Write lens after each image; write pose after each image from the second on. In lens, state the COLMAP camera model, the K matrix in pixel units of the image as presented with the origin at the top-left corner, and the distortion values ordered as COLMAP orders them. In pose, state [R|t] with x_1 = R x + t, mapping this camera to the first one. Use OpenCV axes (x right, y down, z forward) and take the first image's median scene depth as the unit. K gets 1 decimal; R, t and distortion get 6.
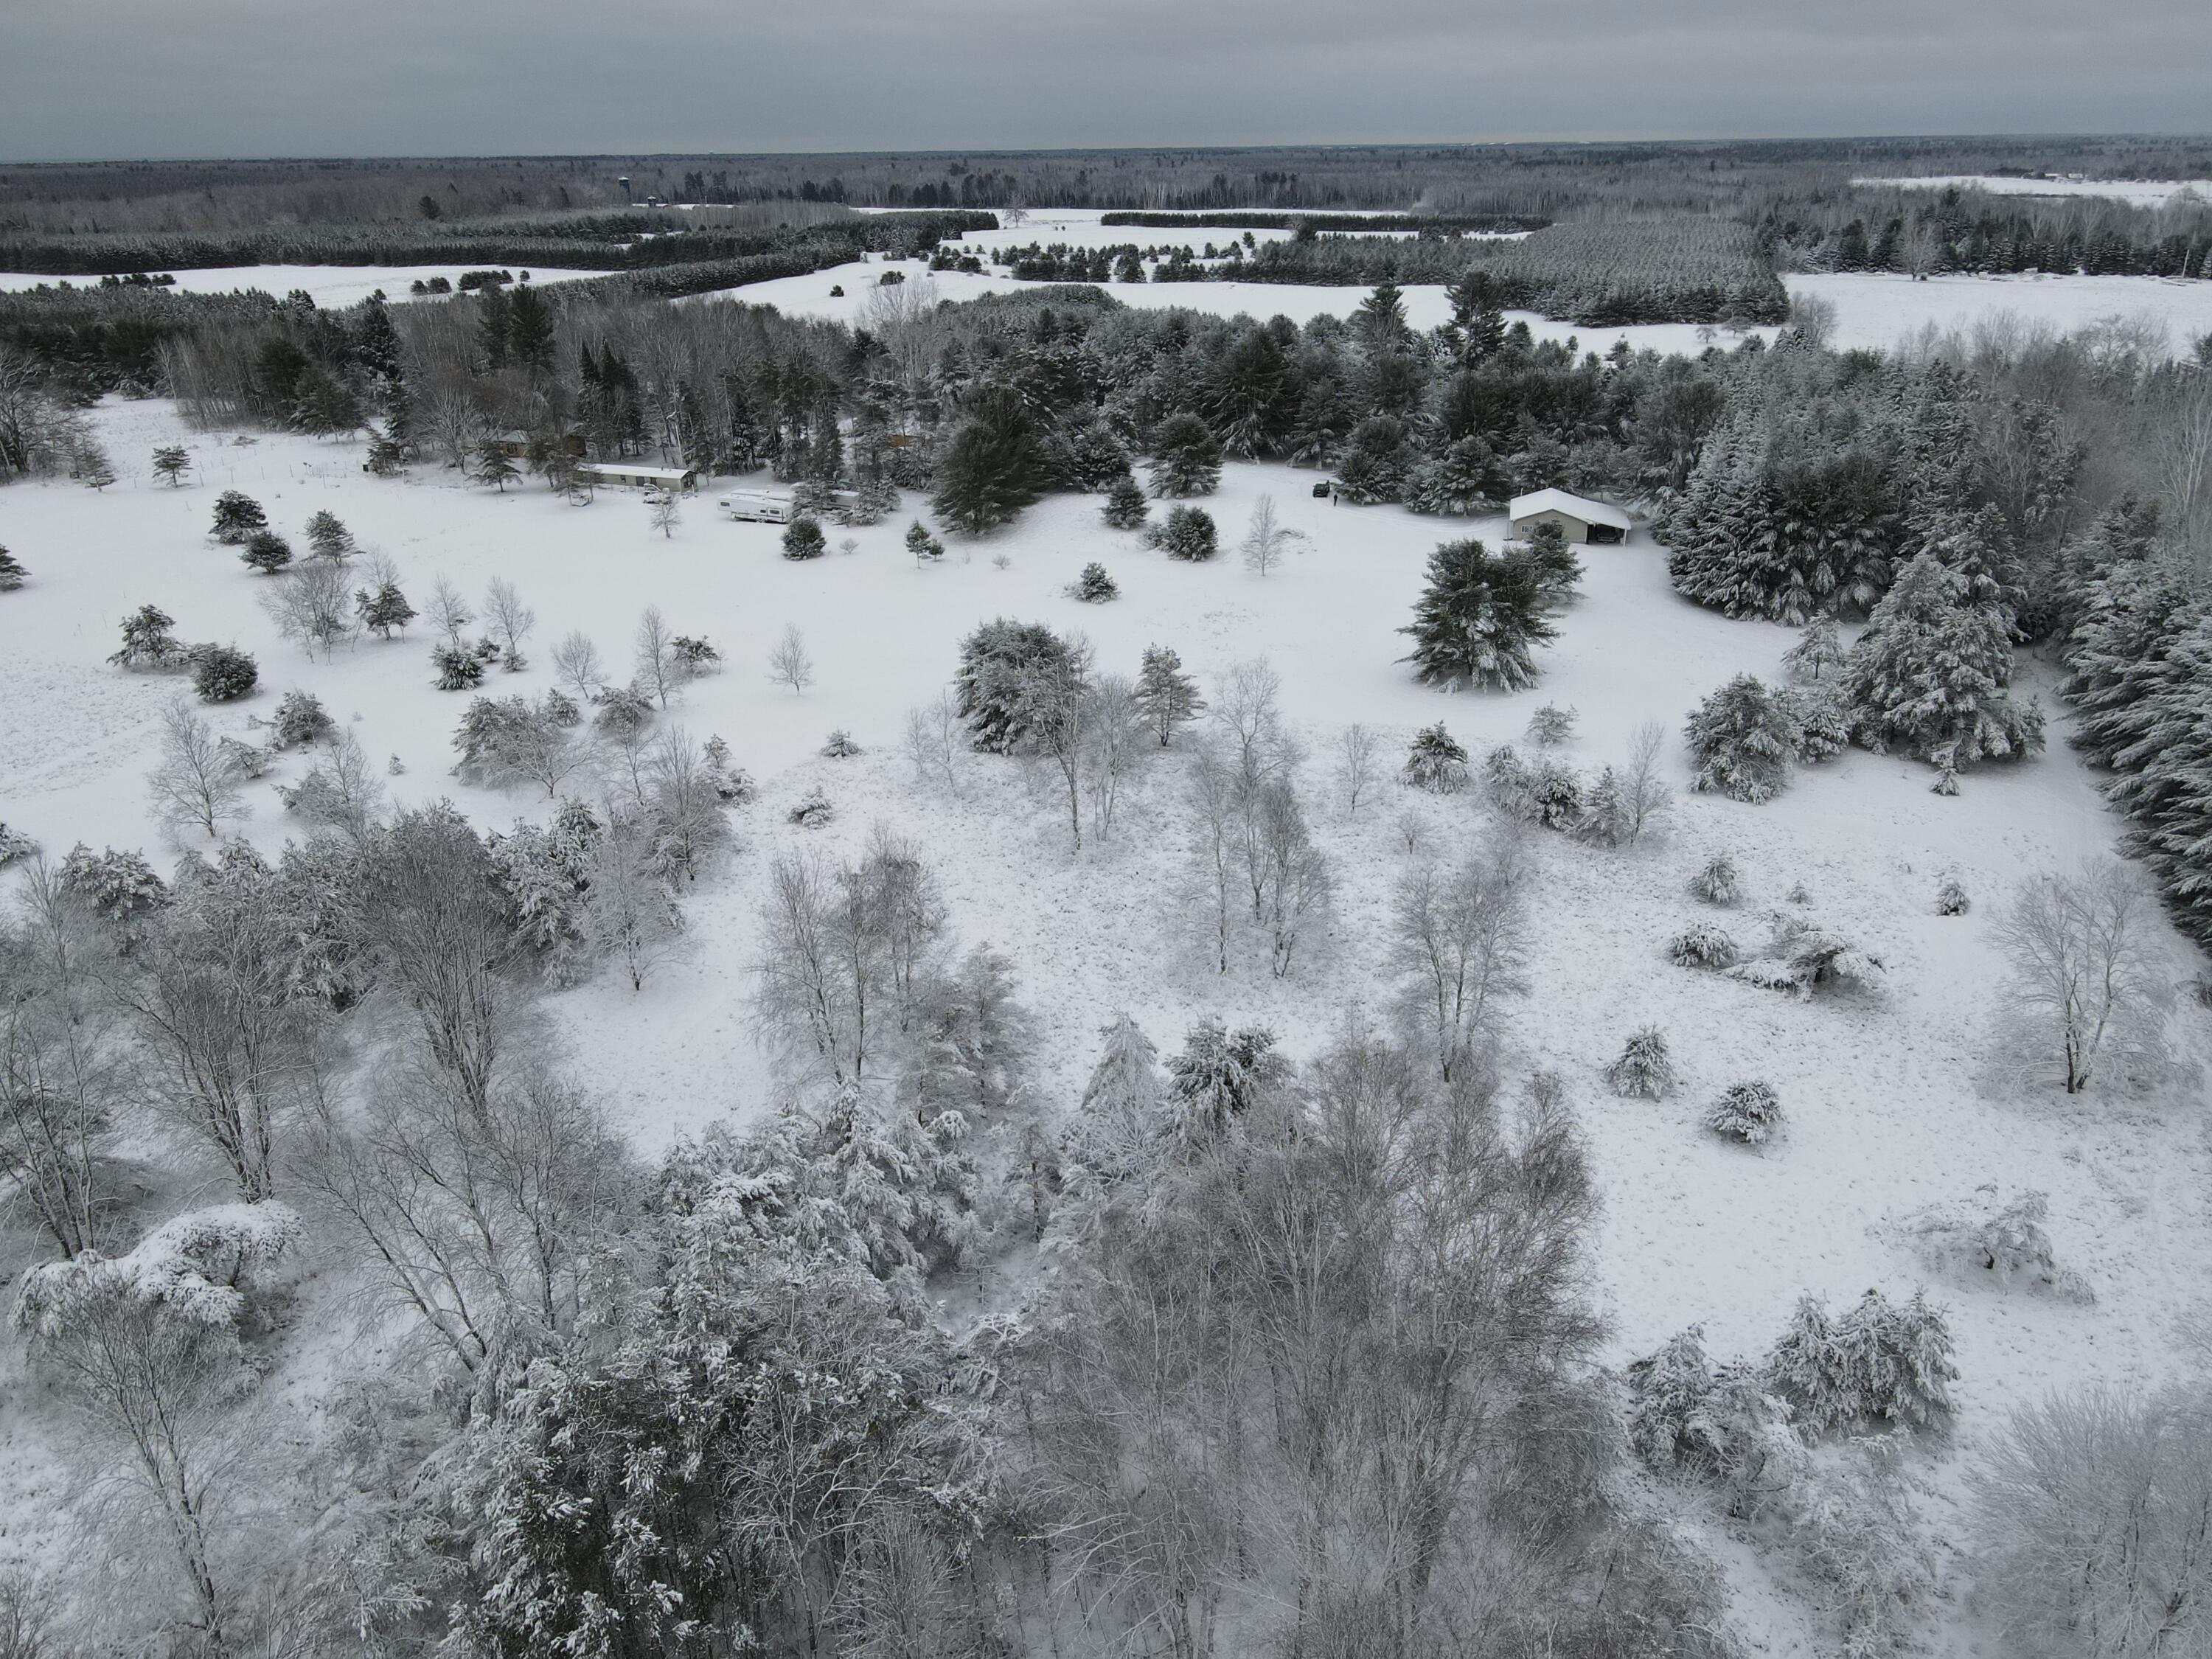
lens RADIAL K [[1634.7, 0, 1103.4], [0, 1634.7, 819.0], [0, 0, 1]] dist [0.018498, 0.006699]
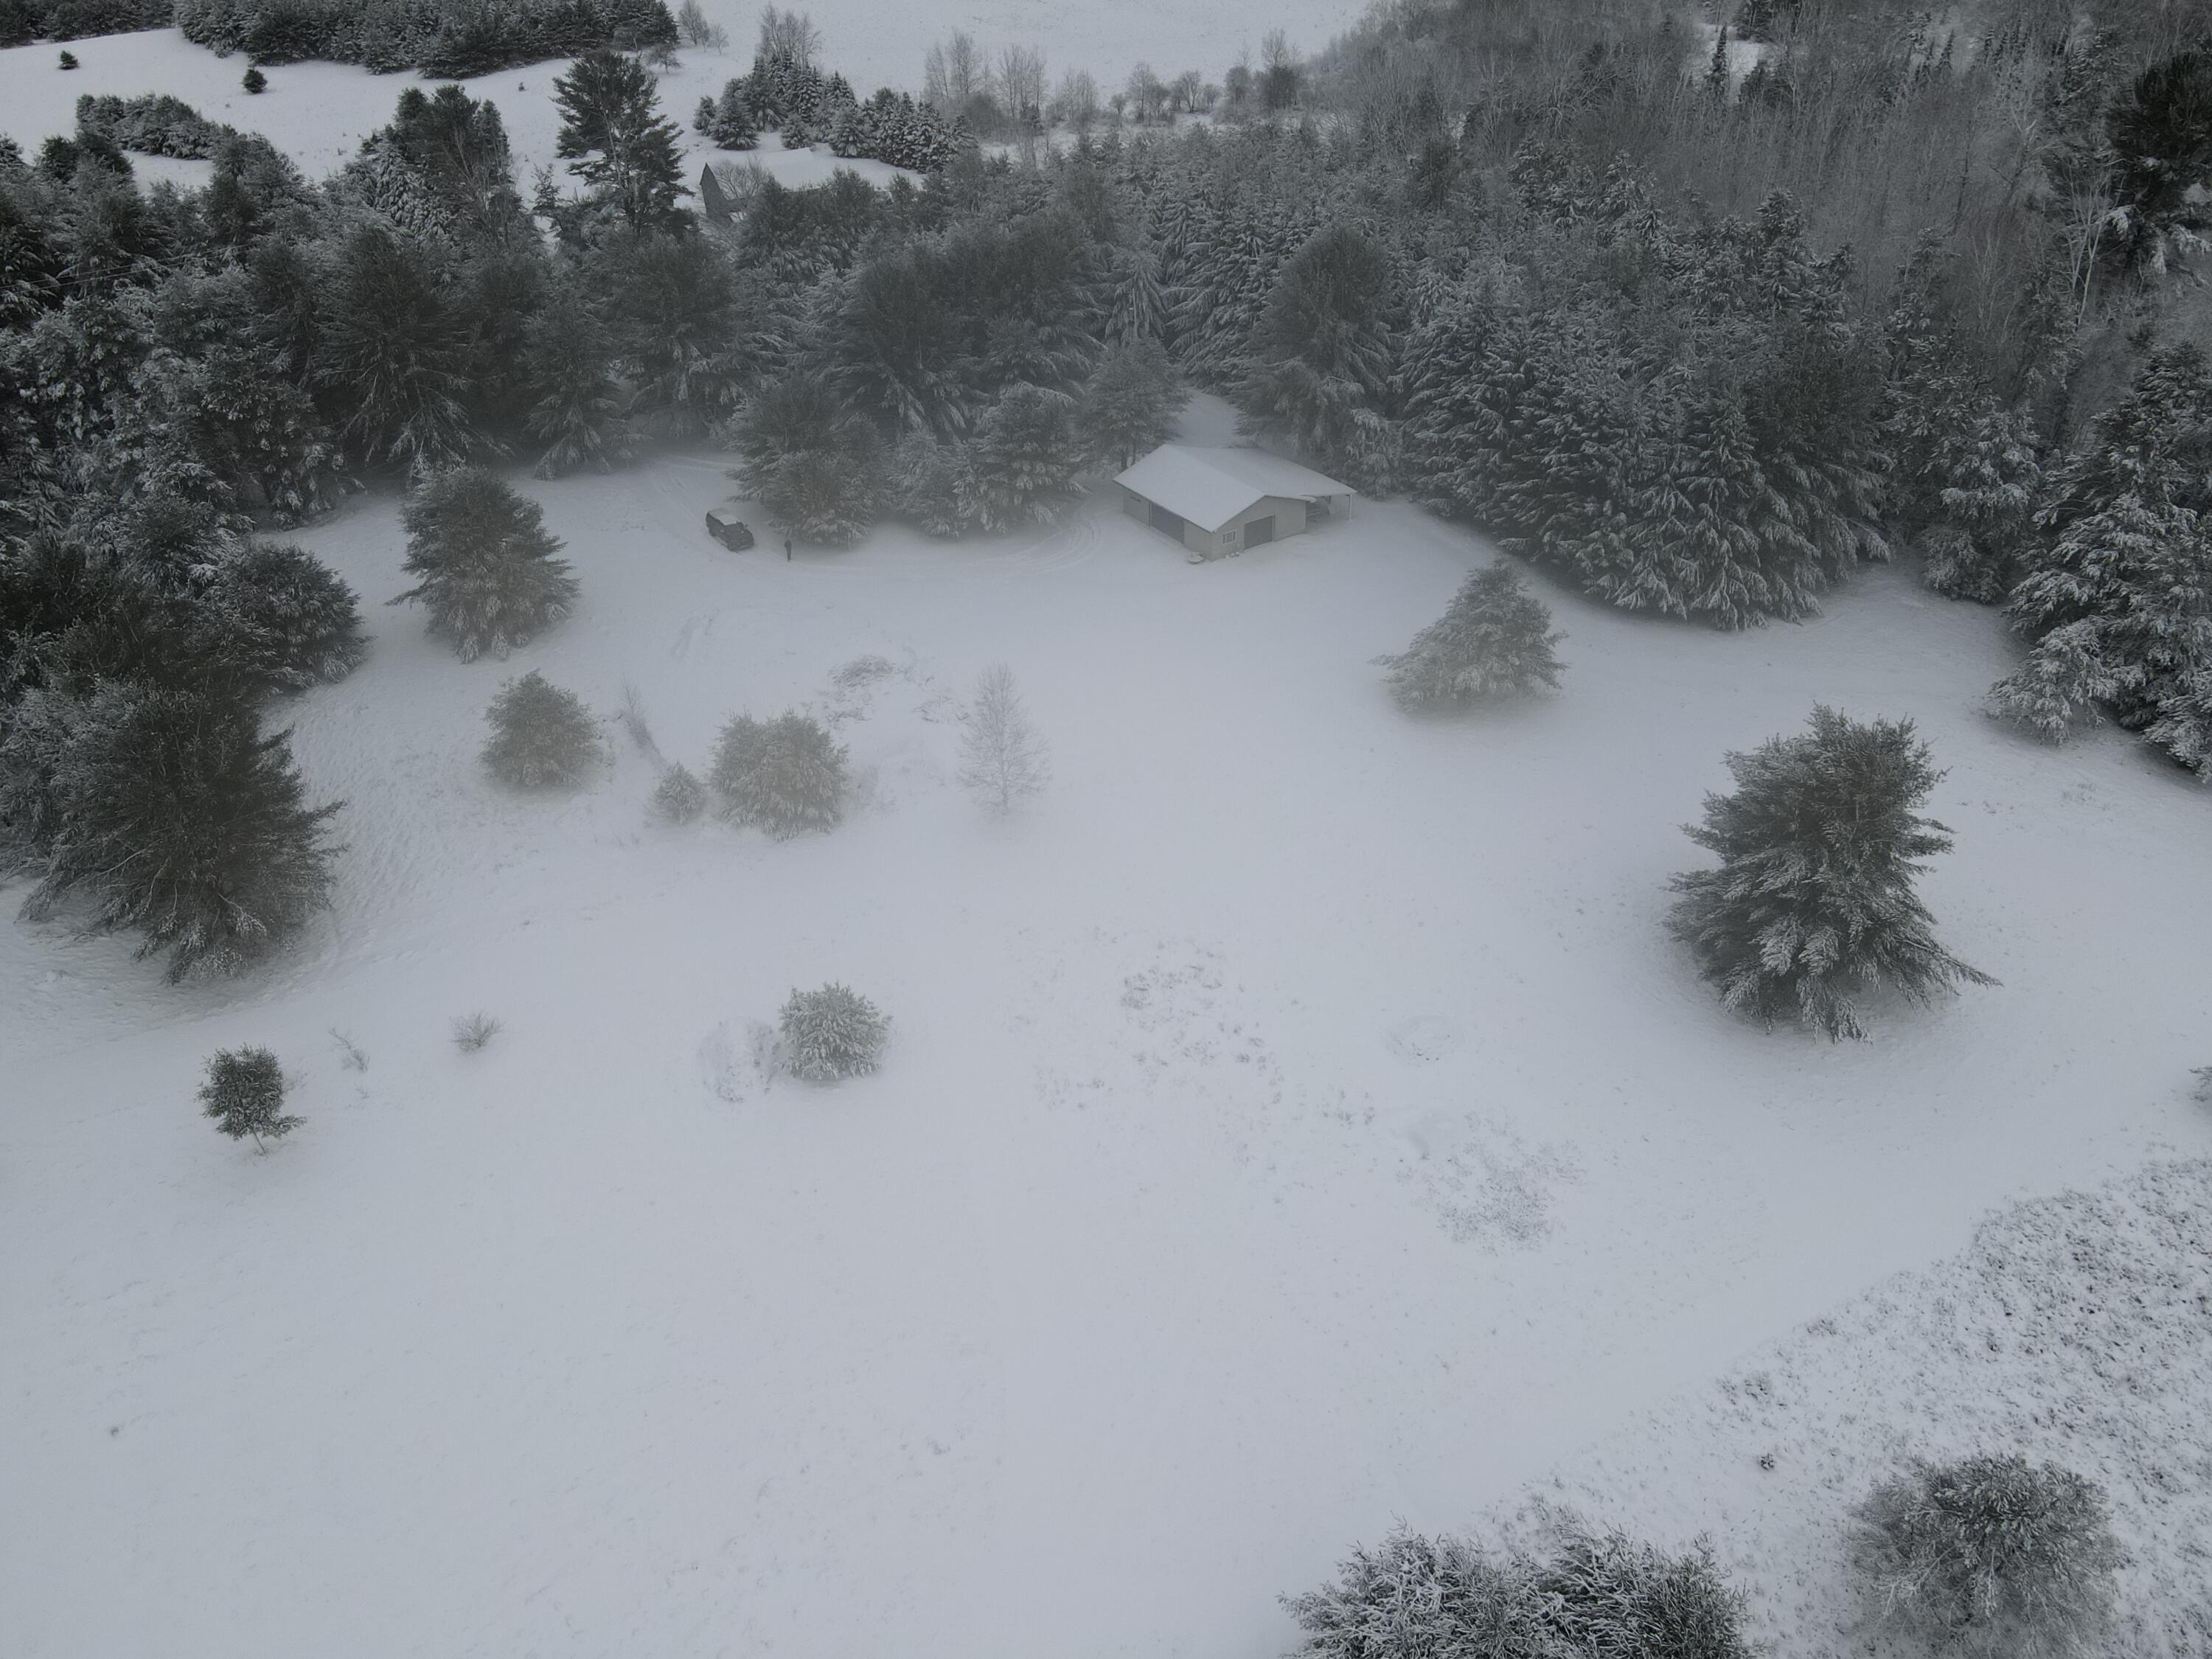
lens RADIAL K [[1634.7, 0, 1103.4], [0, 1634.7, 819.0], [0, 0, 1]] dist [0.018498, 0.006699]
pose [[0.685626, -0.409392, 0.601926, -0.174445], [0.299847, 0.912295, 0.278943, -0.267966], [-0.663331, -0.010765, 0.748248, 0.596088]]
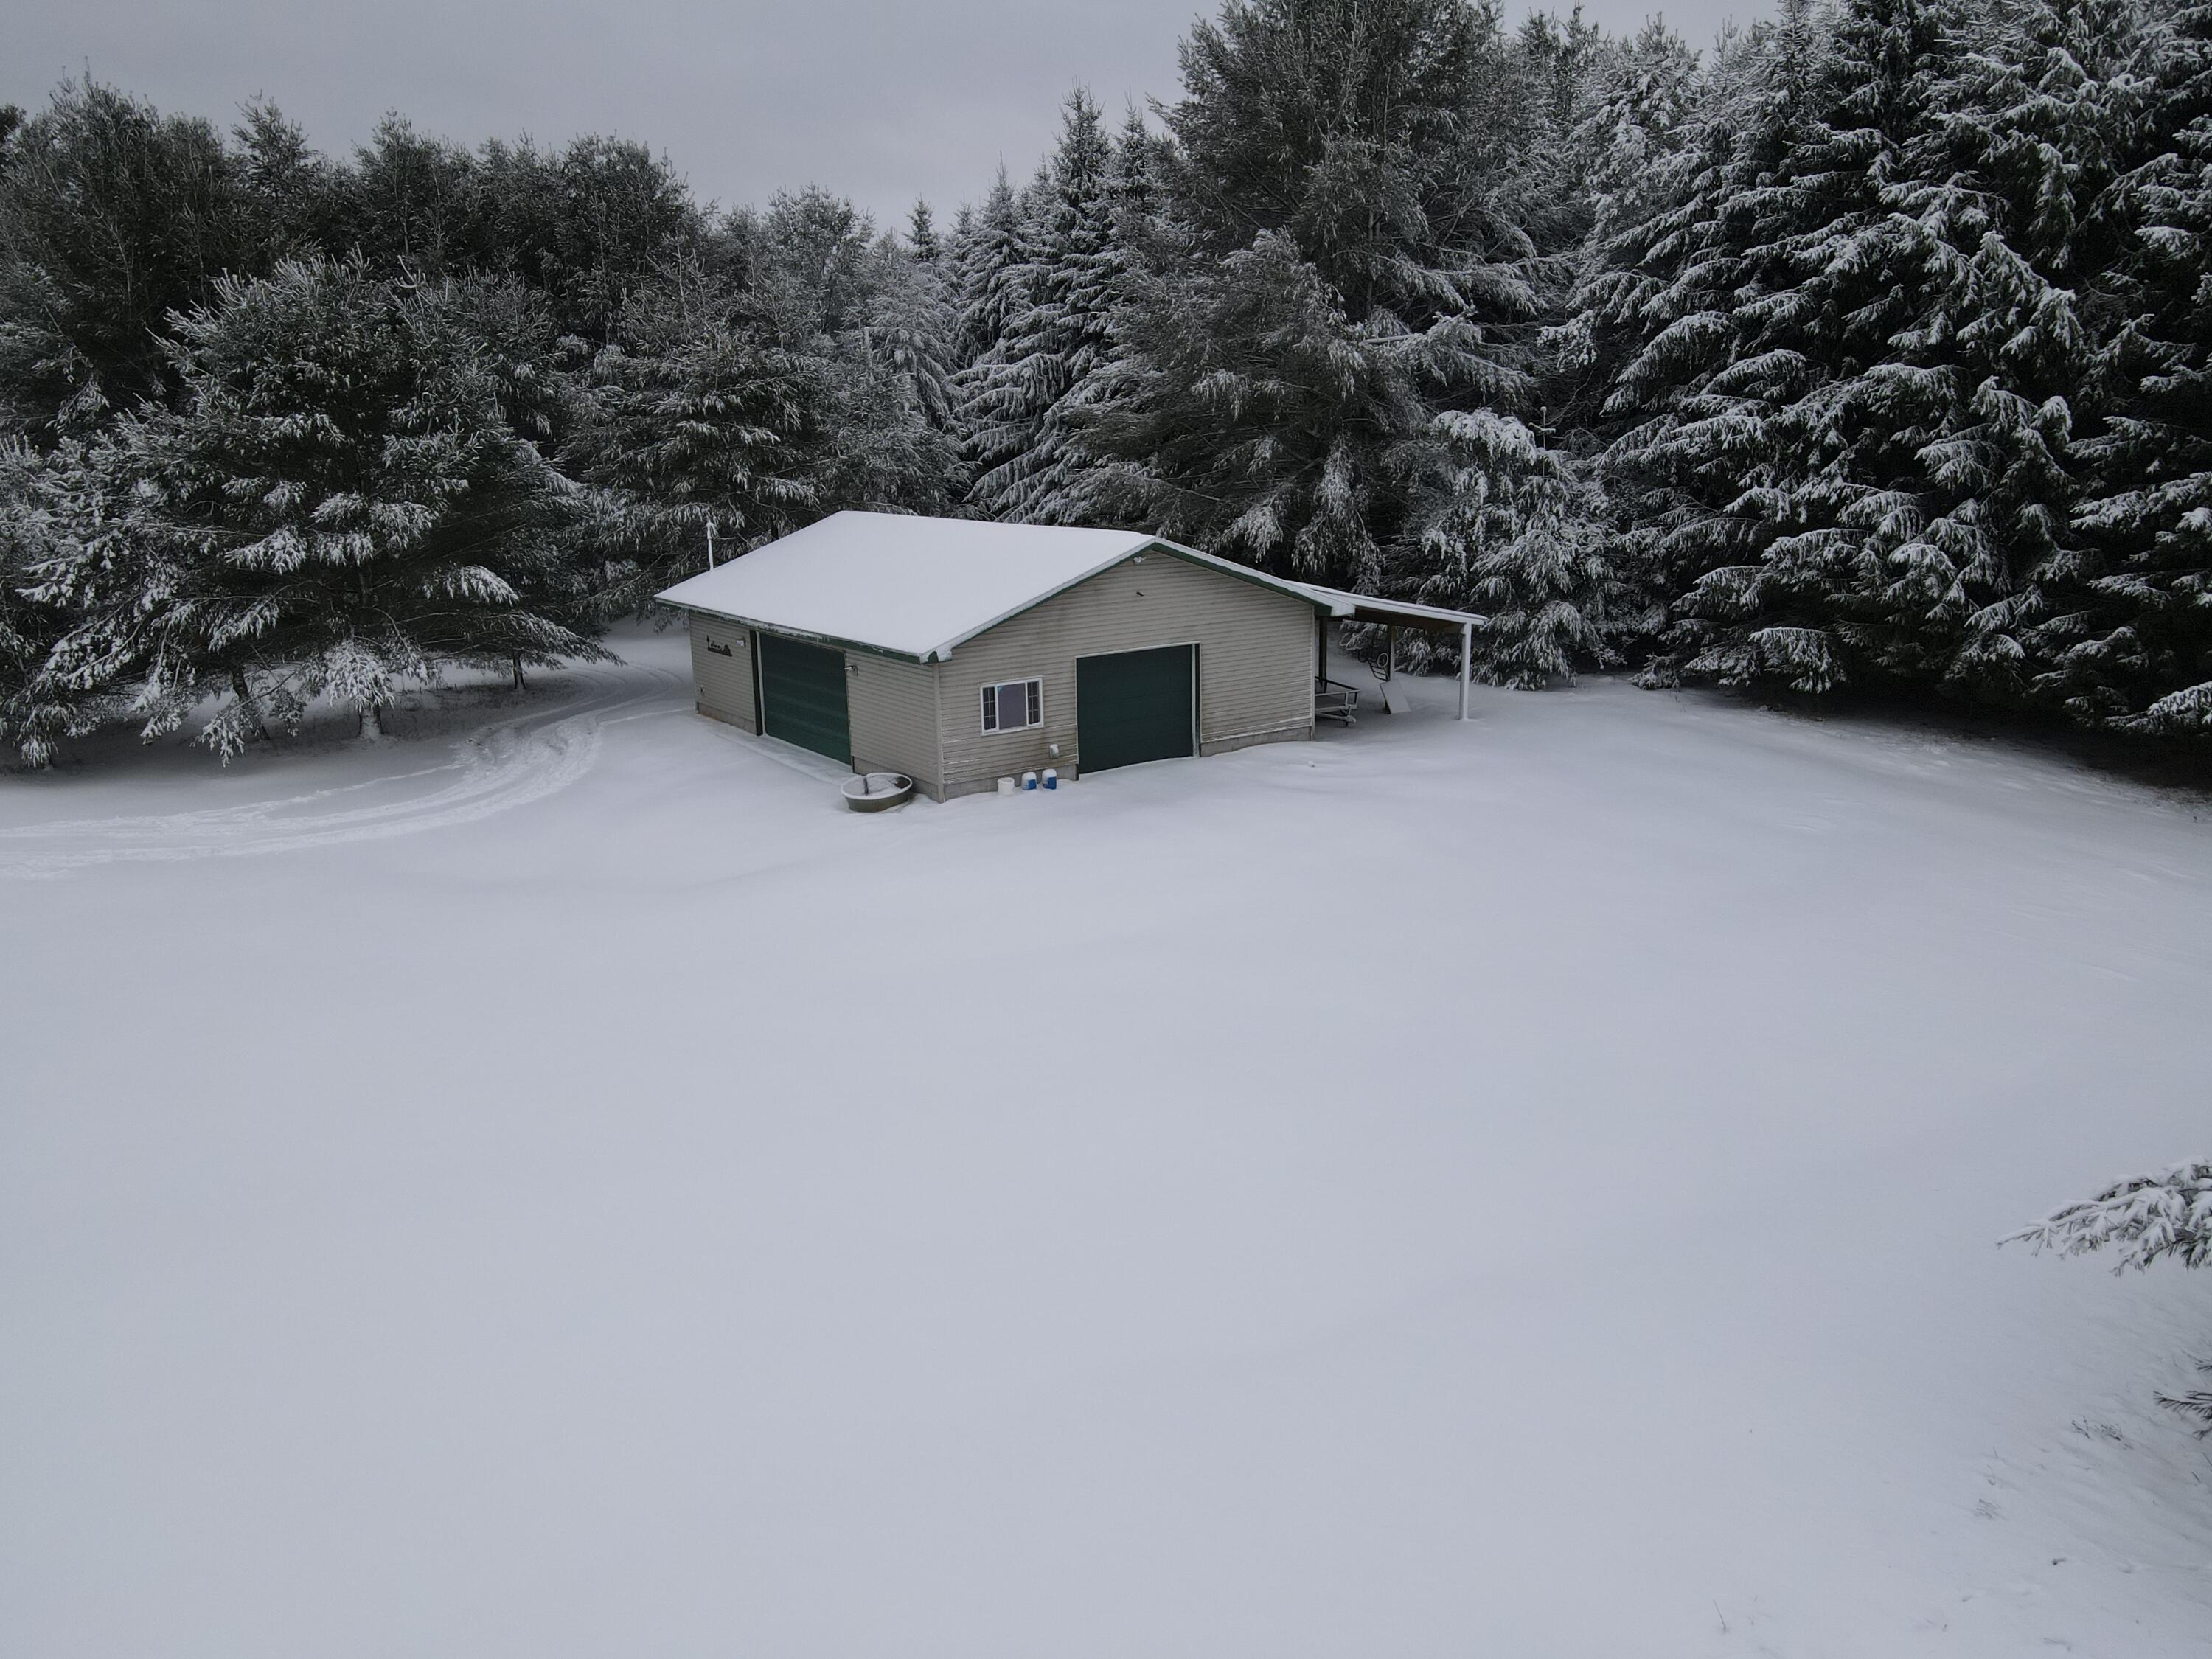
lens RADIAL K [[1625.9, 0, 1106.0], [0, 1625.9, 829.5], [0, 0, 1]] dist [-0.007439, 0.043520]
pose [[0.667441, -0.185990, 0.721062, 0.161891], [0.296749, 0.954531, -0.028470, -0.163088], [-0.682981, 0.232977, 0.692285, 0.914246]]
